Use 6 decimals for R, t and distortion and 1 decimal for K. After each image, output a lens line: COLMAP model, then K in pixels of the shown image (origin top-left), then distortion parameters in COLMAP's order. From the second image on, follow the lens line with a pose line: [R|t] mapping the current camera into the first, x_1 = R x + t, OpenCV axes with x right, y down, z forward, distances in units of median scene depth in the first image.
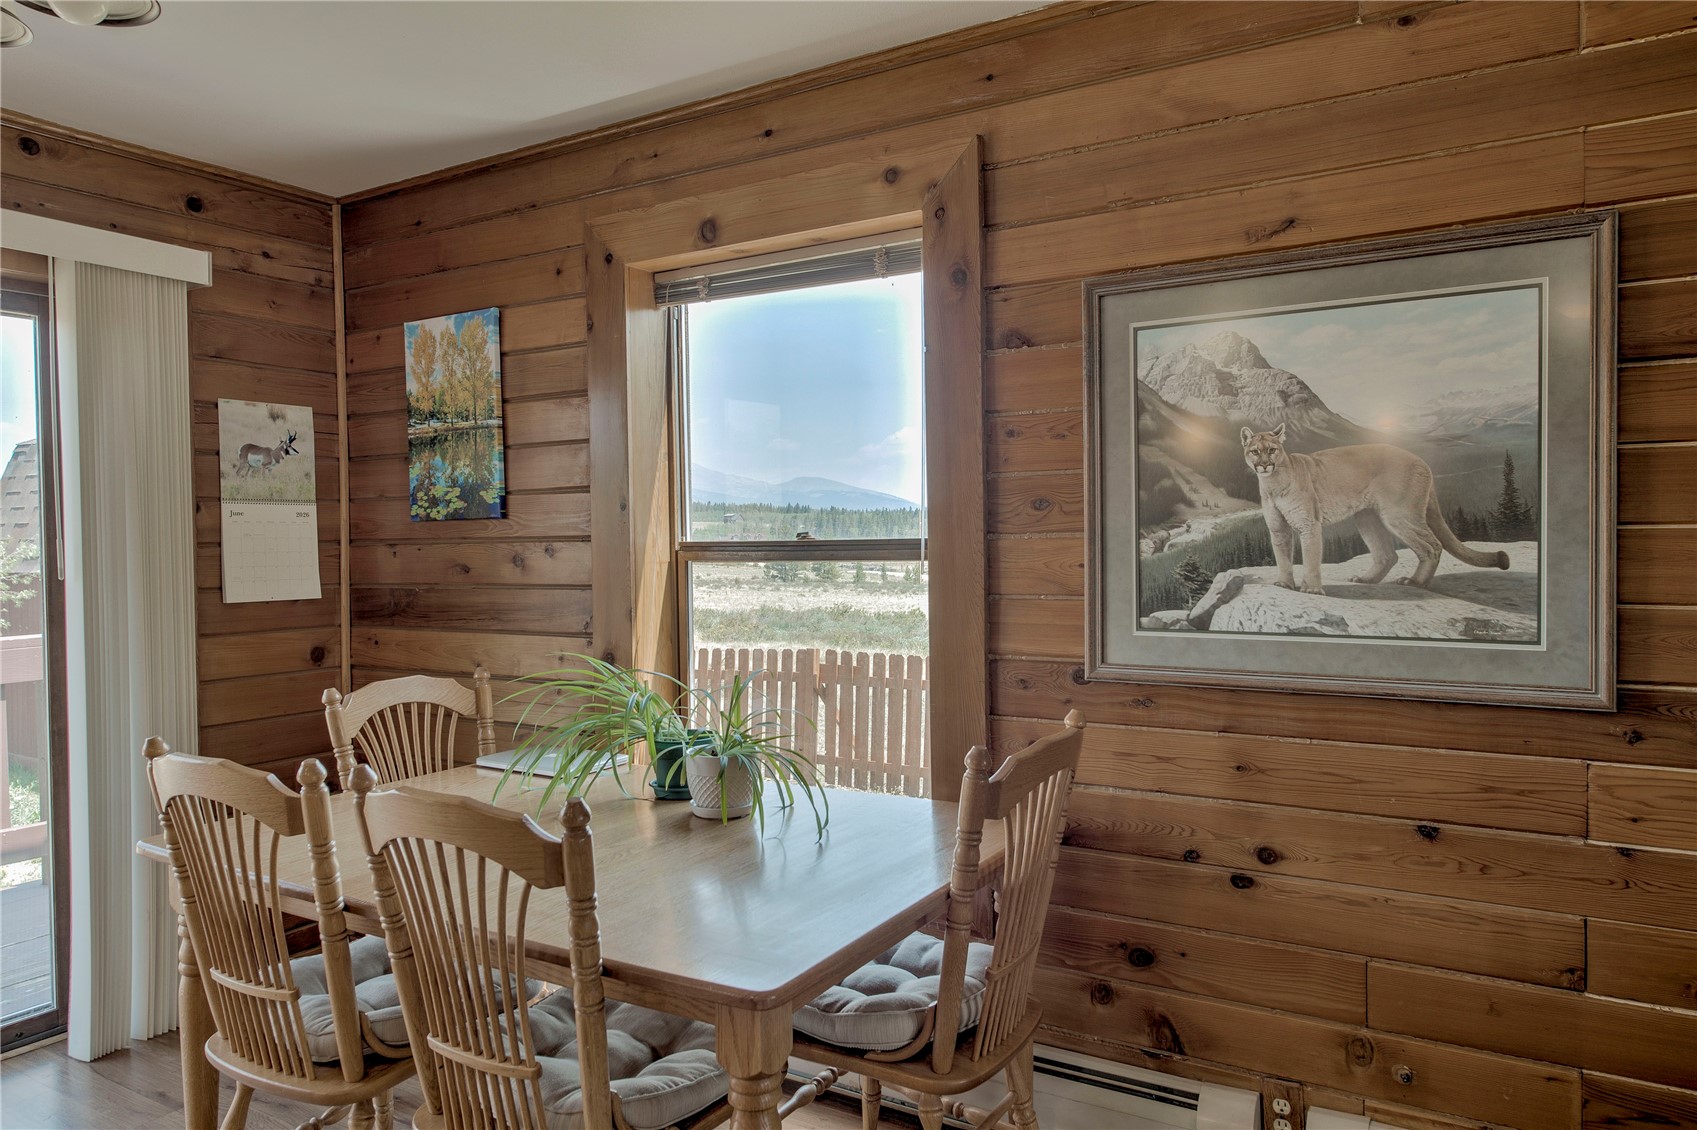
lens RADIAL K [[1168.2, 0, 841.8], [0, 1168.2, 556.0], [0, 0, 1]] dist [0.010391, 0.000206]
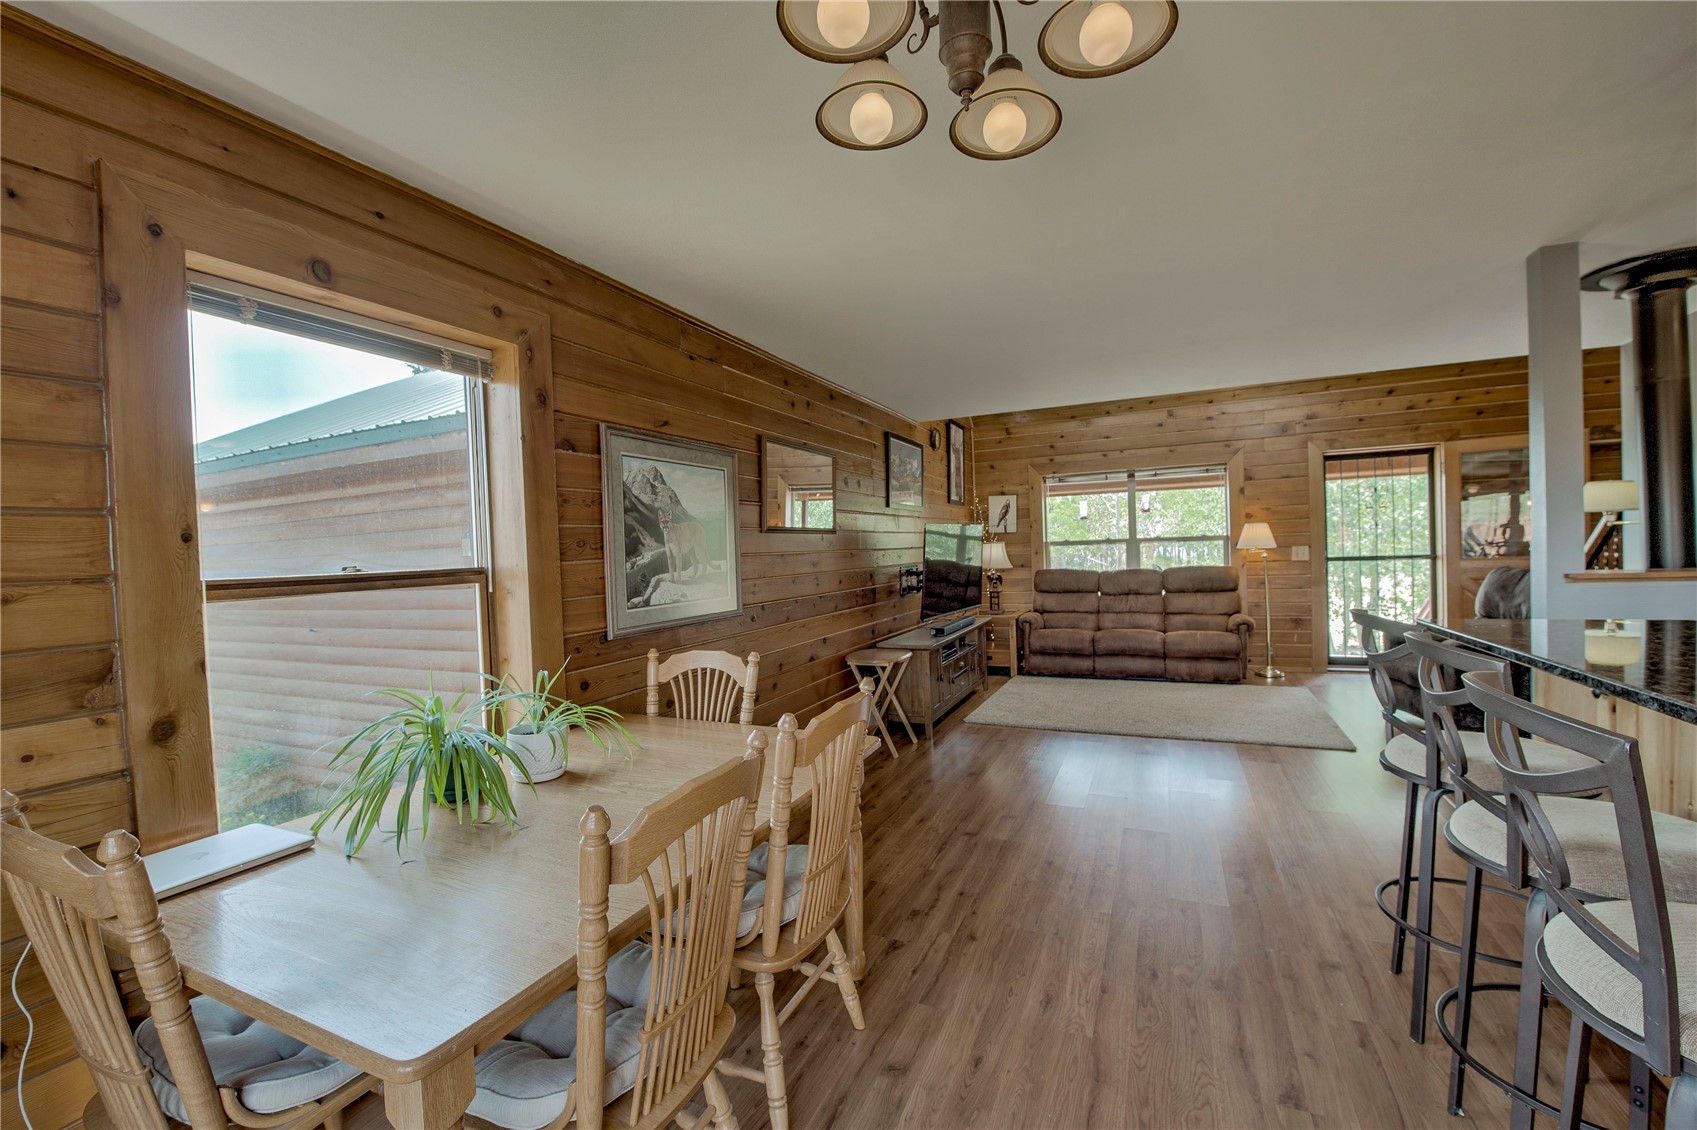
lens RADIAL K [[688.6, 0, 850.6], [0, 688.6, 565.6], [0, 0, 1]] dist [-0.016216, -0.001993]
pose [[-0.128005, -0.001036, 0.991773, -0.871653], [0.064888, 0.997848, 0.009417, 0.003853], [-0.989649, 0.065559, -0.127662, 0.728448]]
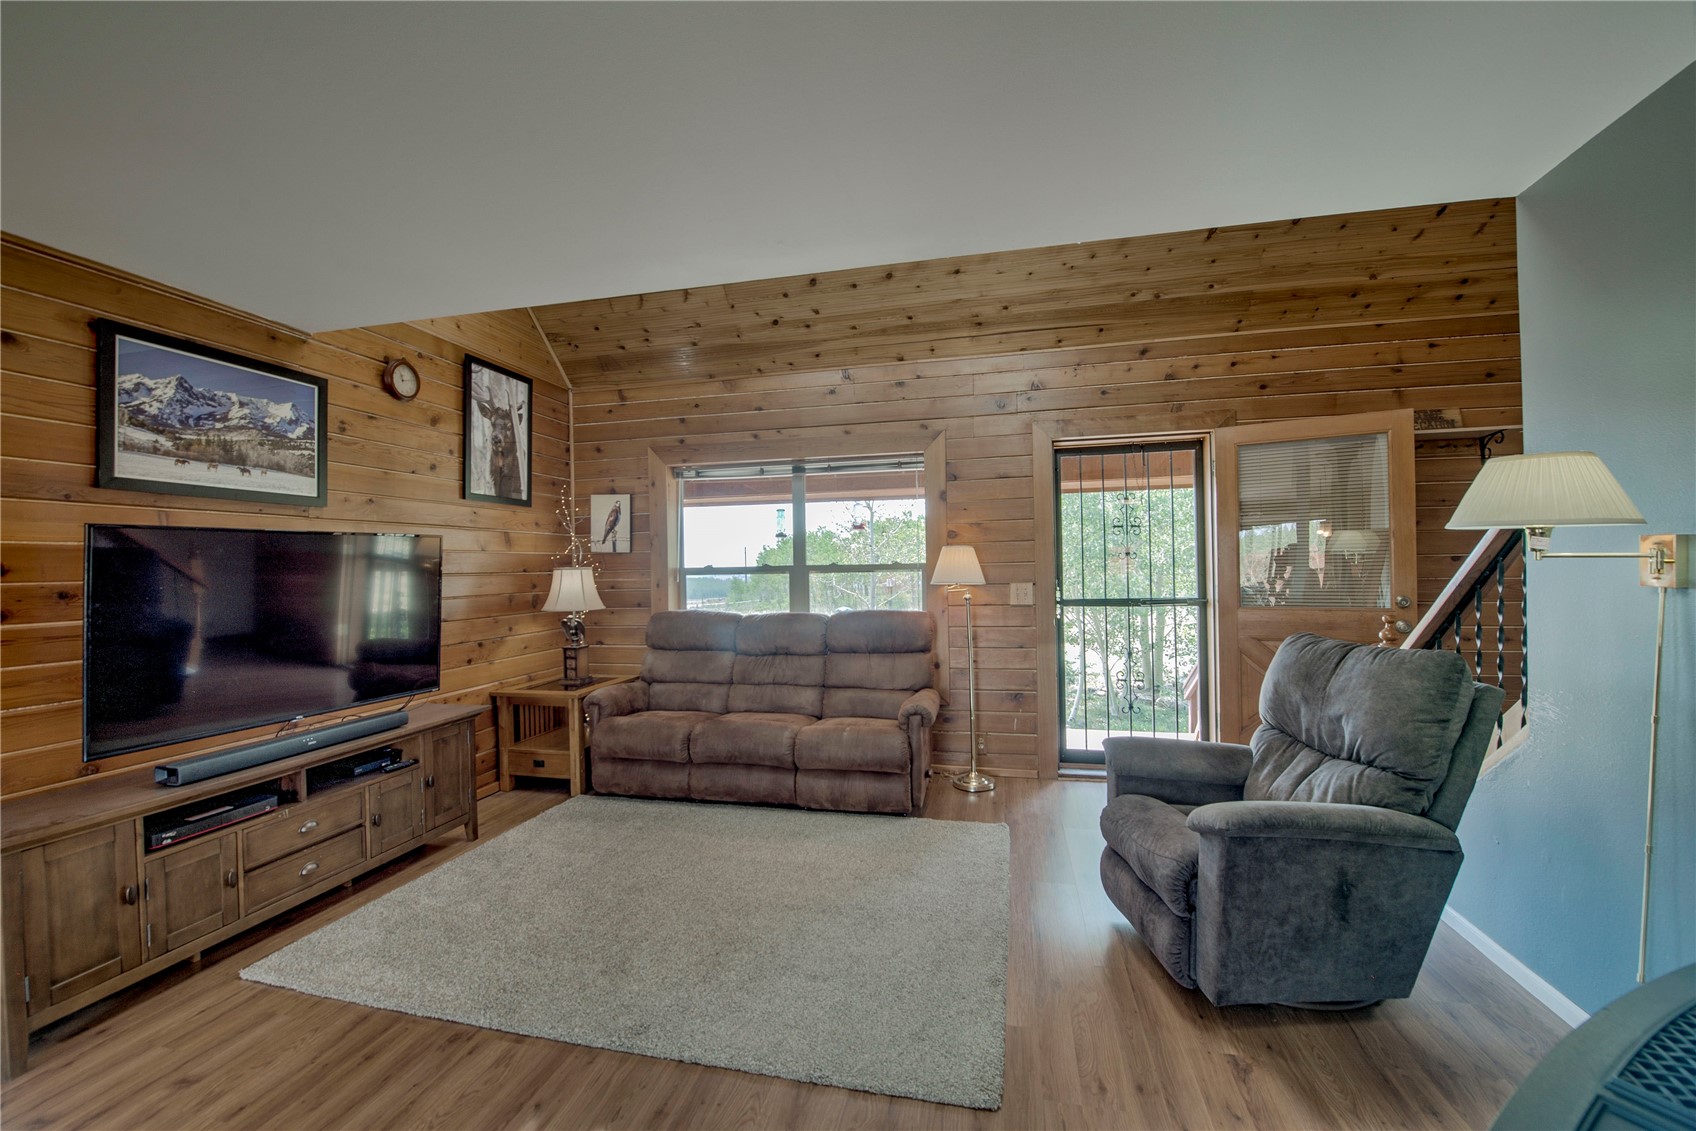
lens RADIAL K [[688.2, 0, 843.0], [0, 688.2, 566.6], [0, 0, 1]] dist [-0.016216, -0.001993]
pose [[-0.323855, 0.022796, 0.945832, 0.021225], [0.048441, 0.998798, -0.007486, 0.016983], [-0.944866, 0.043393, -0.324570, -0.331863]]
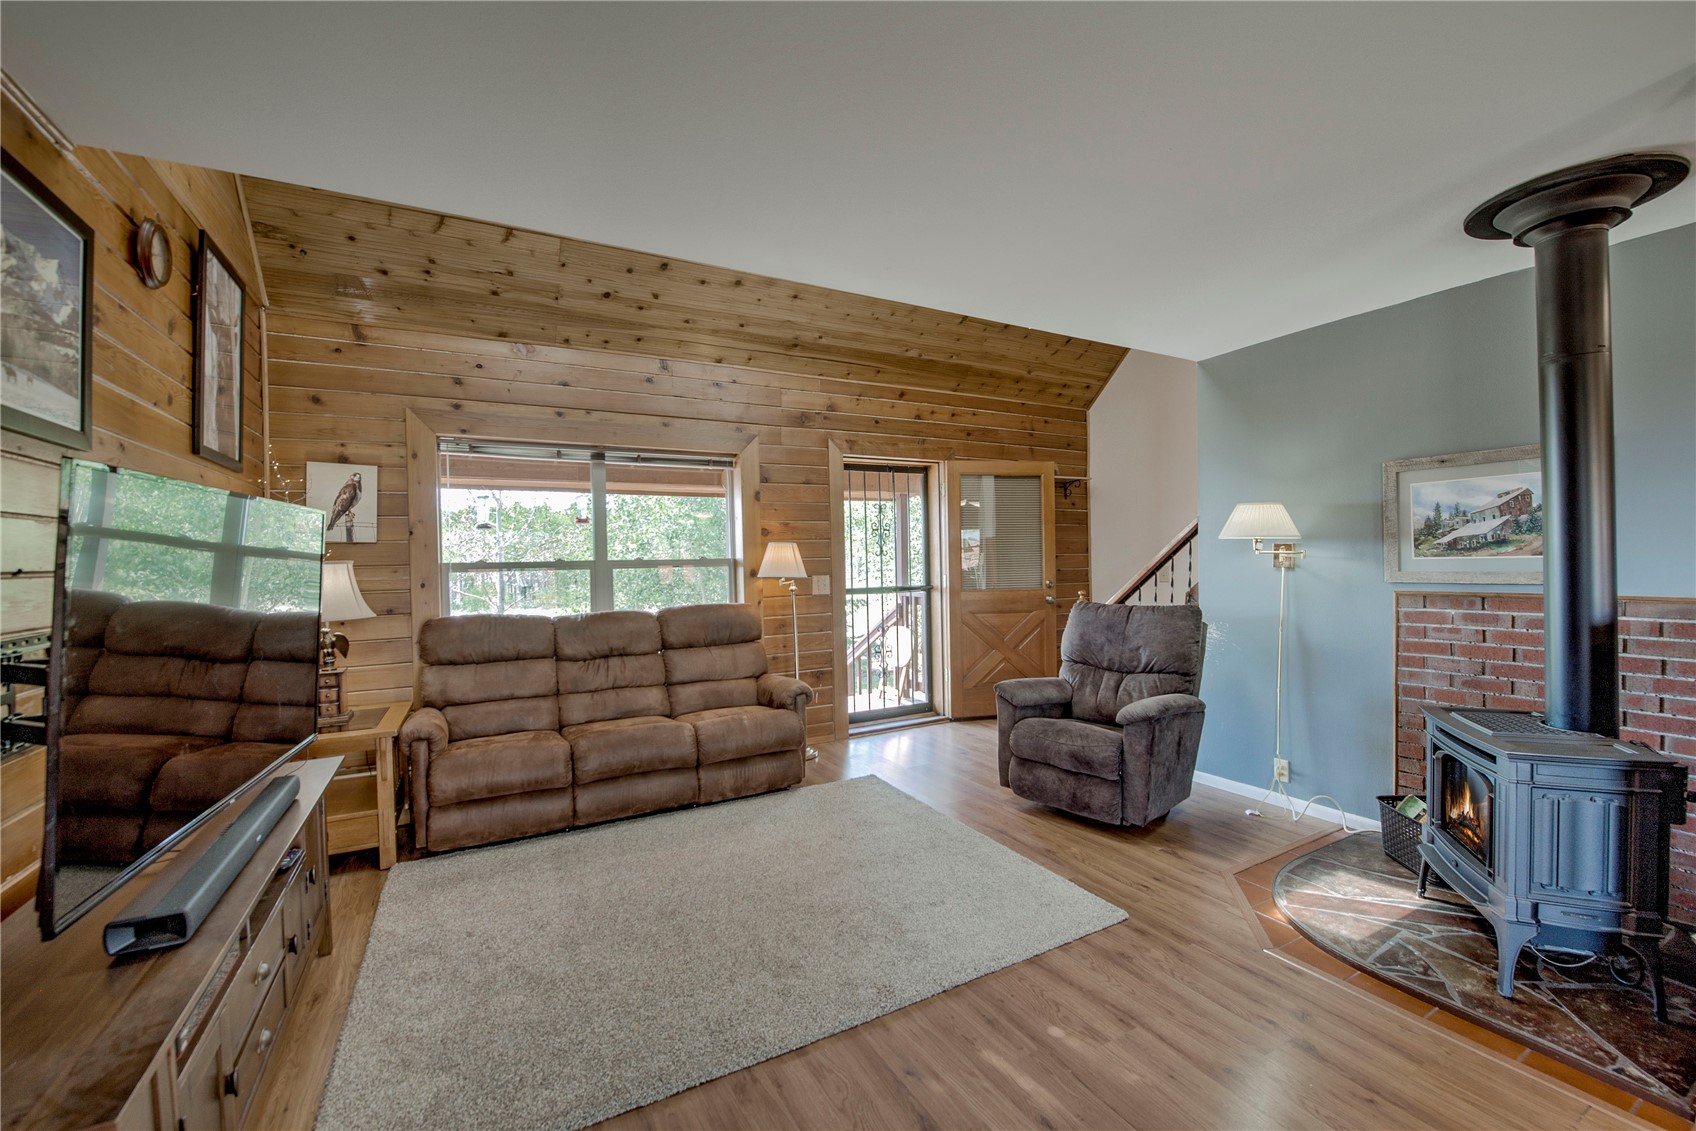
lens RADIAL K [[688.2, 0, 833.5], [0, 688.2, 565.4], [0, 0, 1]] dist [-0.016216, -0.001993]
pose [[-0.869646, 0.027297, 0.492921, 0.481495], [0.044510, 0.998739, 0.023219, -0.007902], [-0.491666, 0.042132, -0.869764, 0.395885]]
